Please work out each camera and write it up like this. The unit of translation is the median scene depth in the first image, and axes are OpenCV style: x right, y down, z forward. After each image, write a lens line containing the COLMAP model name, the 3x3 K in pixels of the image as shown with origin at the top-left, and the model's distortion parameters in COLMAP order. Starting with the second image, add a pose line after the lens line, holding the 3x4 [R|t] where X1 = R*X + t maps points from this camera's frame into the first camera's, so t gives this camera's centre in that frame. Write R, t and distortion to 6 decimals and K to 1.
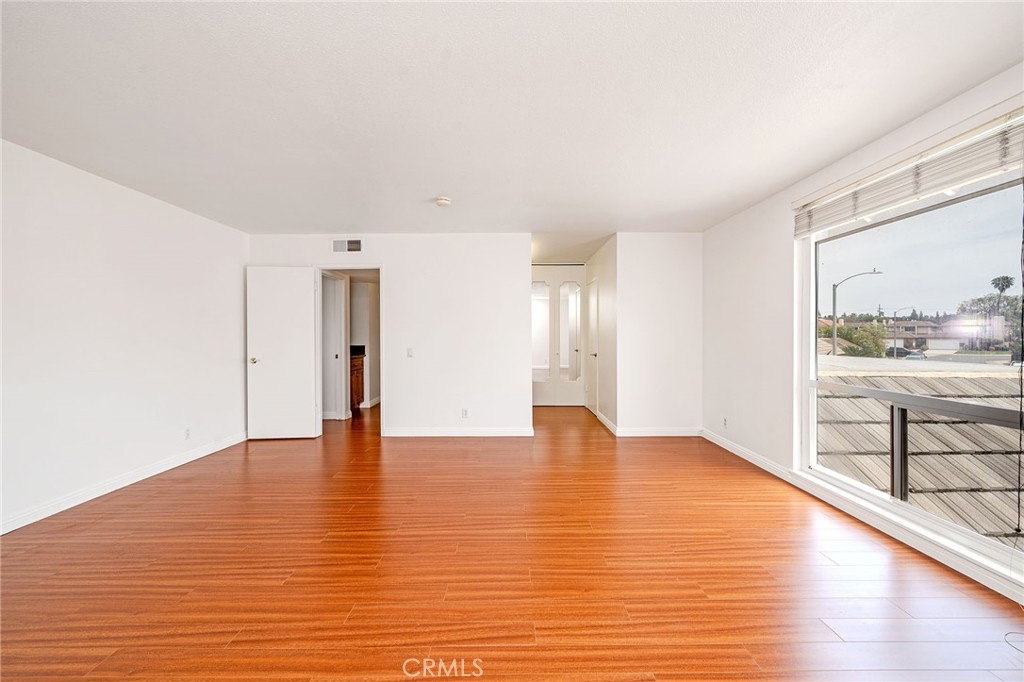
lens RADIAL K [[377.2, 0, 512.9], [0, 377.2, 335.7], [0, 0, 1]] dist [-0.002349, -0.000045]
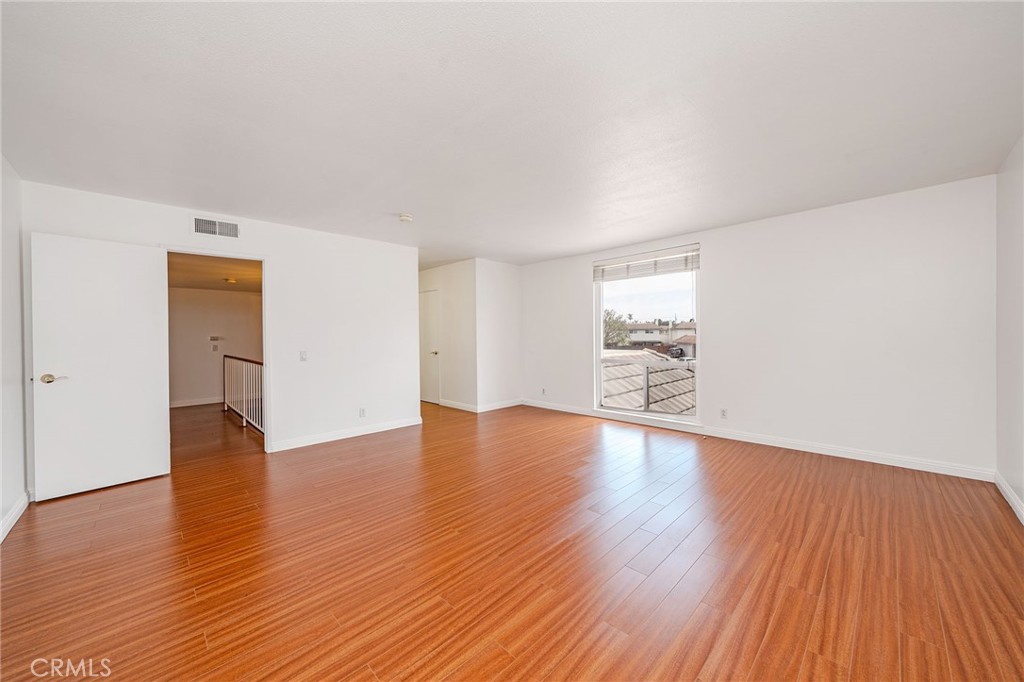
lens RADIAL K [[377.2, 0, 497.4], [0, 377.2, 336.2], [0, 0, 1]] dist [-0.002349, -0.000045]
pose [[0.726421, -0.006829, 0.687216, -0.852749], [0.009534, 0.999955, -0.000141, 0.000509], [-0.687184, 0.006654, 0.726453, -0.007696]]
